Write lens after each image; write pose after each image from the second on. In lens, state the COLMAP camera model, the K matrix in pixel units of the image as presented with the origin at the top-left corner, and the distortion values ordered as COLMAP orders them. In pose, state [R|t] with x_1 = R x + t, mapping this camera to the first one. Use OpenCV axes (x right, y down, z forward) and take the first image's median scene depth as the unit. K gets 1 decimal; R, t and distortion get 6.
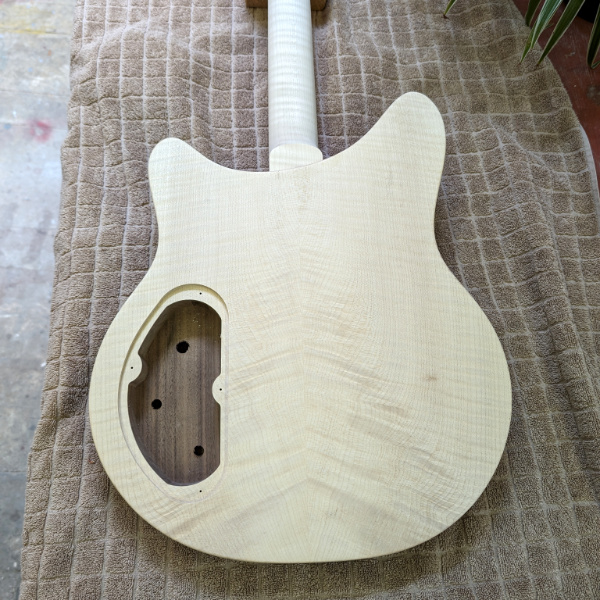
lens RADIAL K [[460.2, 0, 300.0], [0, 460.2, 300.0], [0, 0, 1]] dist [-0.049935, 0.007570]
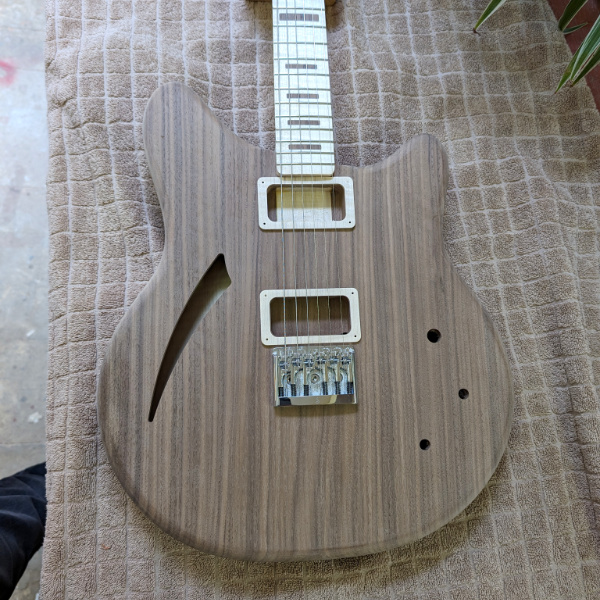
lens RADIAL K [[460.2, 0, 300.0], [0, 460.2, 300.0], [0, 0, 1]] dist [-0.049935, 0.007570]
pose [[0.999241, -0.008228, 0.038067, -0.056478], [0.002873, 0.990339, 0.138638, -0.215037], [-0.038840, -0.138423, 0.989611, 0.063427]]
